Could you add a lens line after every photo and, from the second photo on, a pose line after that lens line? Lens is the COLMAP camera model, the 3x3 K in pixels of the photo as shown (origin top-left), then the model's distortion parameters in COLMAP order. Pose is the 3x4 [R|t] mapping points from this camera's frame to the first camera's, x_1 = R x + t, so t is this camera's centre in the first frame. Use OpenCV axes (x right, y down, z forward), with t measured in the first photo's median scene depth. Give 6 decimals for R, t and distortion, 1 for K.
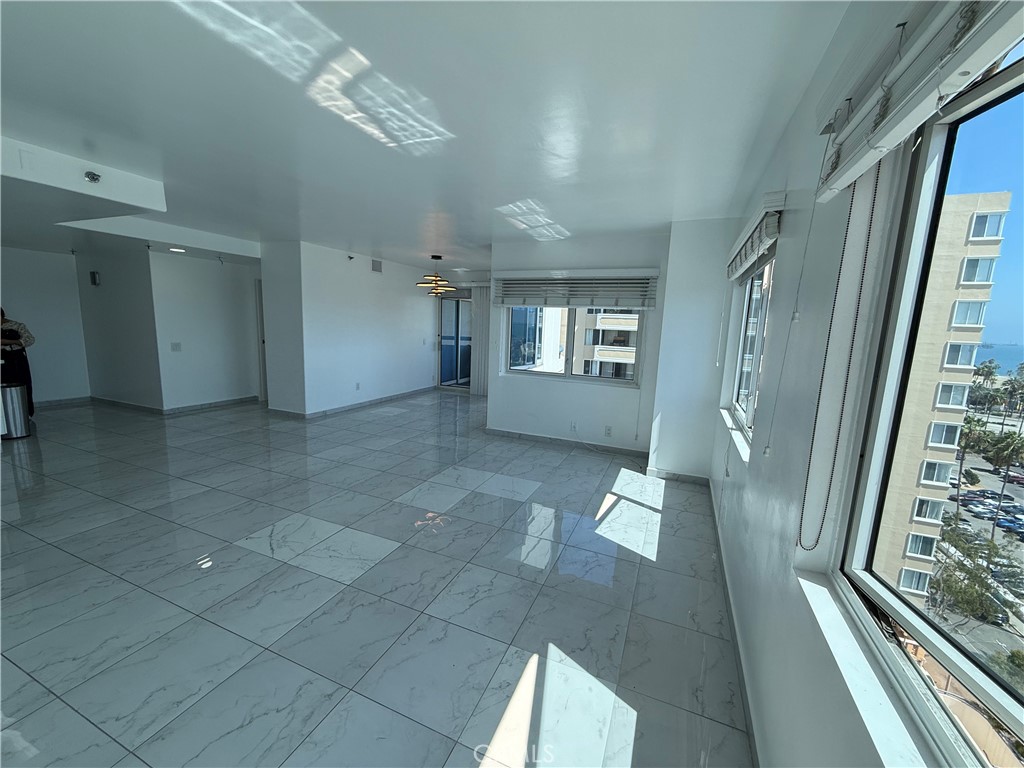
lens RADIAL K [[409.3, 0, 510.4], [0, 409.3, 385.5], [0, 0, 1]] dist [0.000060, 0.000164]
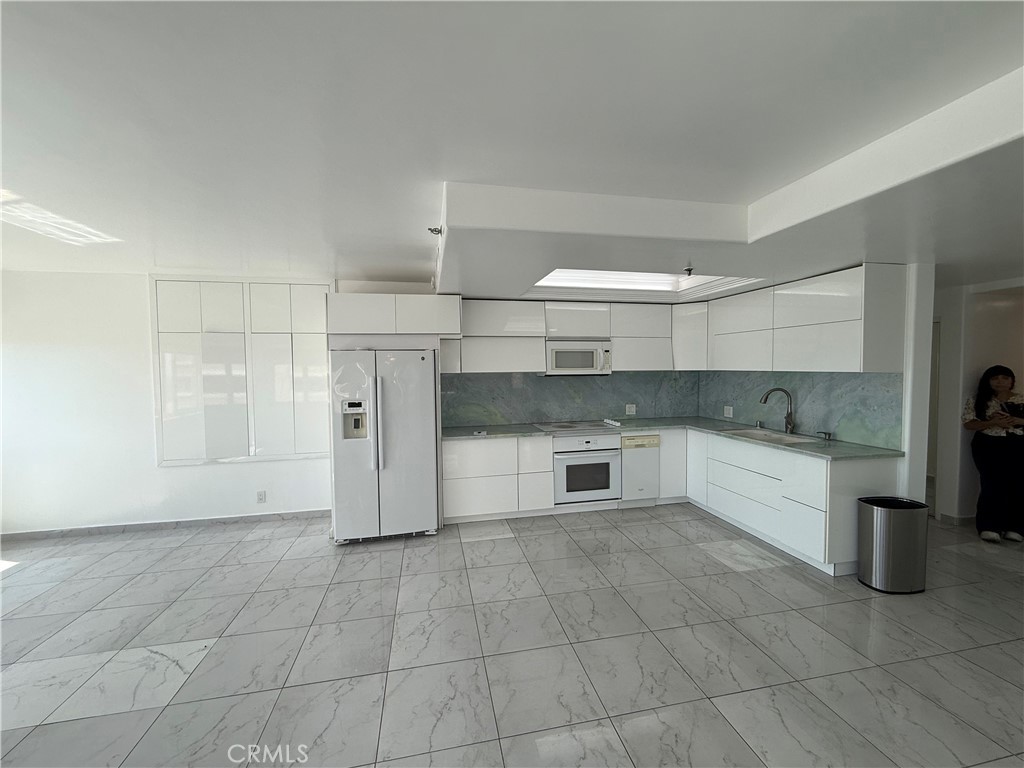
lens RADIAL K [[409.3, 0, 510.4], [0, 409.3, 385.5], [0, 0, 1]] dist [0.000060, 0.000164]
pose [[-0.824322, -0.006265, -0.566086, -0.417939], [-0.106774, 0.983713, 0.144596, -0.210887], [0.555961, 0.179637, -0.811565, 1.190092]]
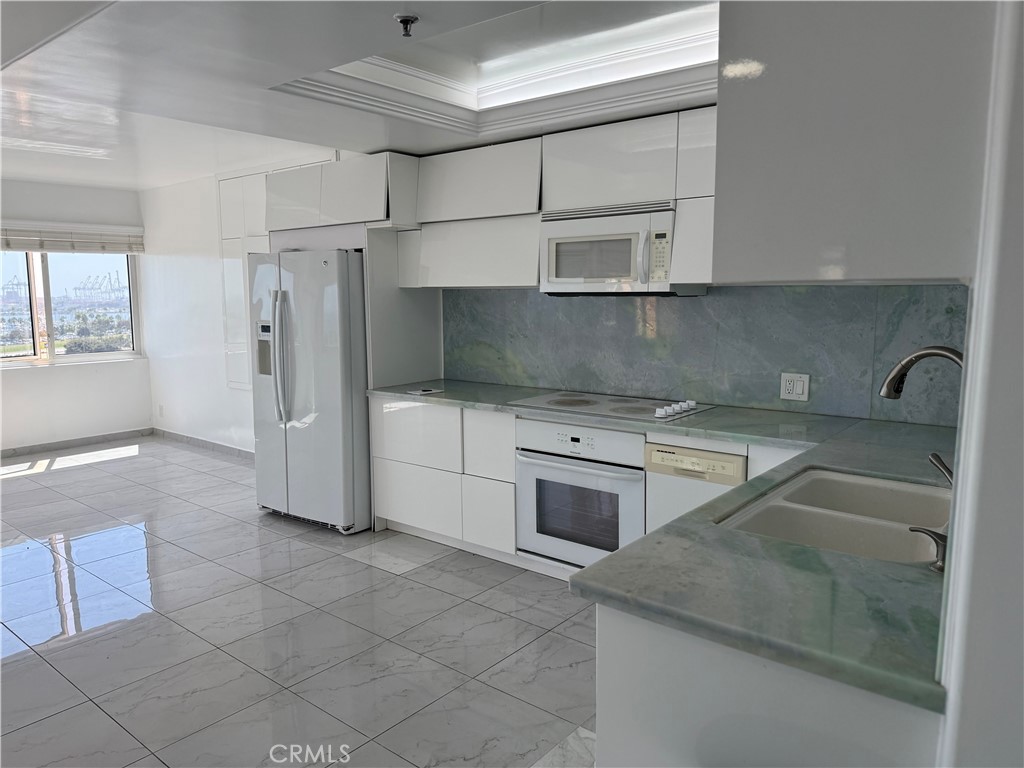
lens RADIAL K [[718.6, 0, 515.6], [0, 718.6, 381.8], [0, 0, 1]] dist [0.074309, -0.108871]
pose [[-0.958735, -0.069019, 0.275797, -1.258781], [0.010977, 0.960375, 0.278495, -0.237955], [-0.284089, 0.270030, -0.919987, 1.251771]]
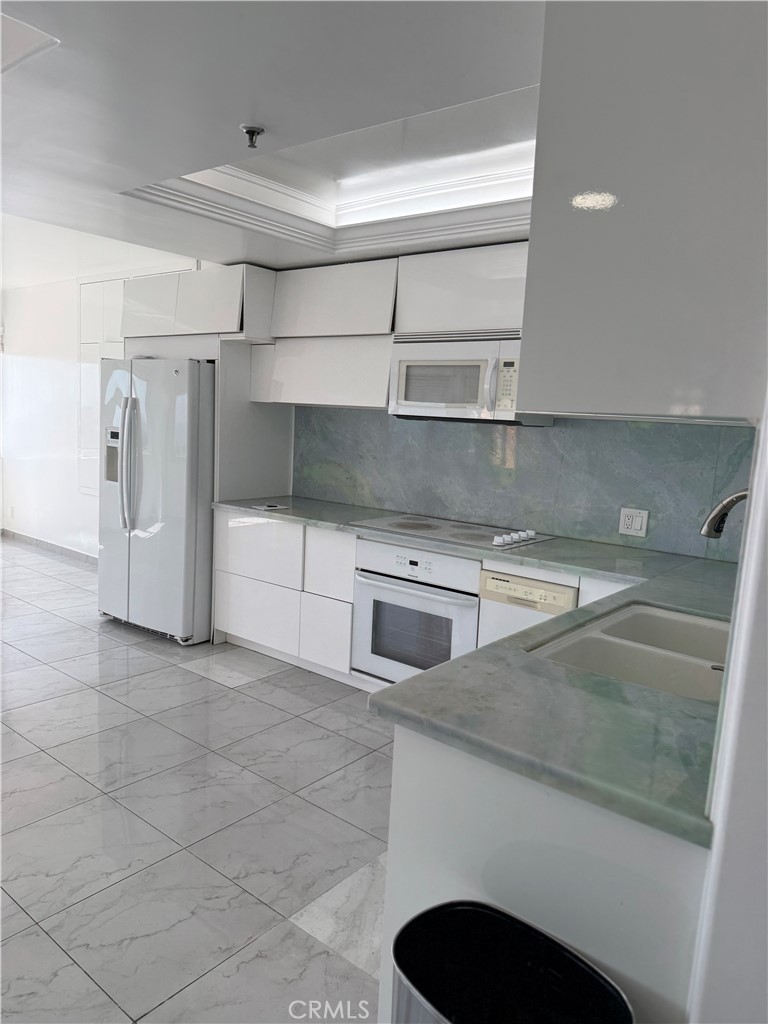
lens RADIAL K [[718.6, 0, 385.6], [0, 718.6, 513.2], [0, 0, 1]] dist [0.074309, -0.108871]
pose [[-0.955682, -0.125499, 0.266313, -1.282508], [-0.044568, 0.955836, 0.290501, -0.237169], [-0.291009, 0.265757, -0.919069, 1.245761]]
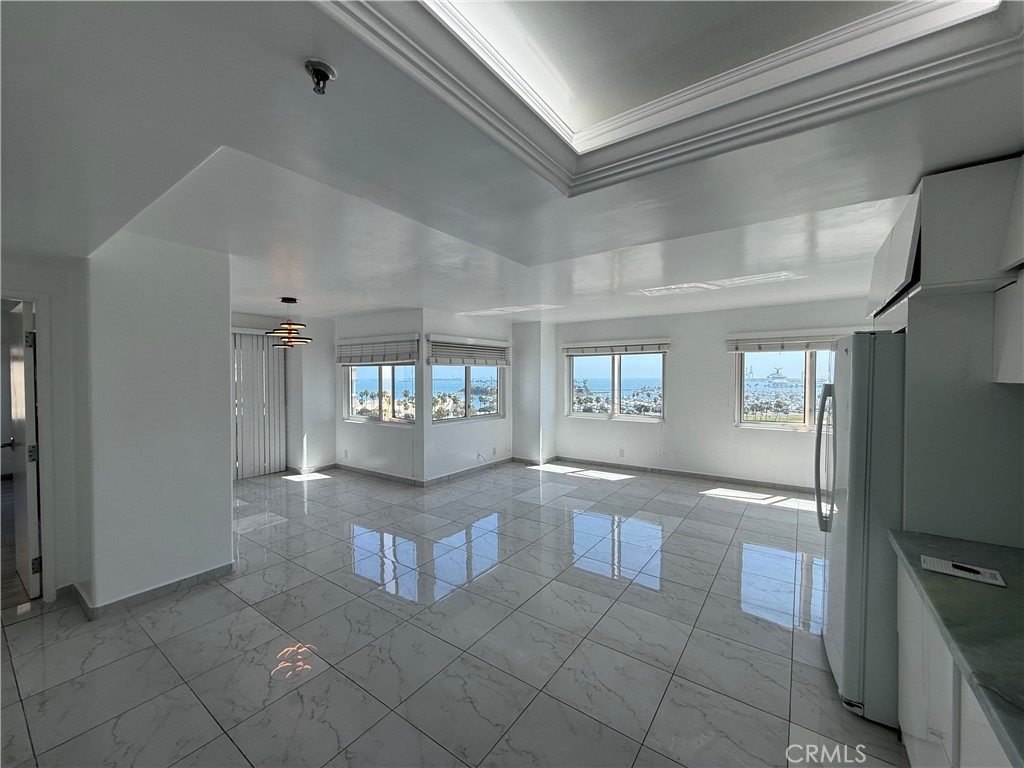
lens RADIAL K [[409.3, 0, 510.4], [0, 409.3, 385.5], [0, 0, 1]] dist [0.000060, 0.000164]
pose [[0.222145, -0.062272, 0.973023, -1.243572], [0.160164, 0.986732, 0.026584, -0.158090], [-0.961769, 0.149938, 0.229172, 0.647883]]
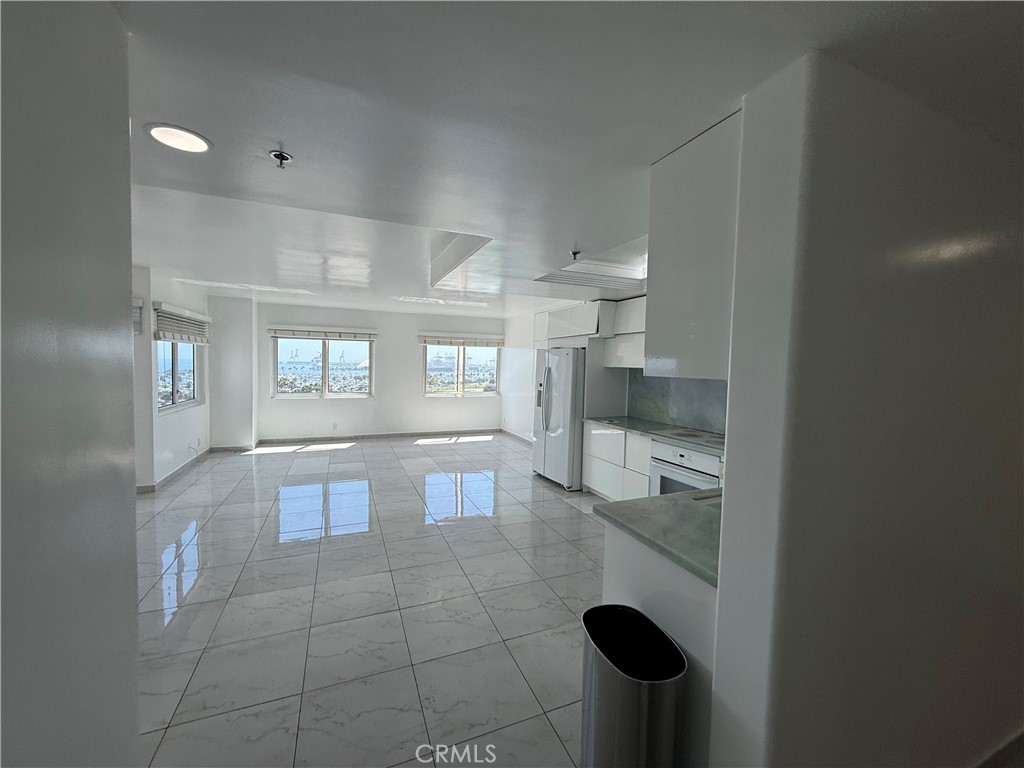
lens RADIAL K [[409.3, 0, 510.4], [0, 409.3, 385.5], [0, 0, 1]] dist [0.000060, 0.000164]
pose [[-0.709984, -0.093259, 0.698016, -1.414485], [0.057051, 0.980317, 0.189006, -0.261054], [-0.701904, 0.174013, -0.690689, 1.288410]]
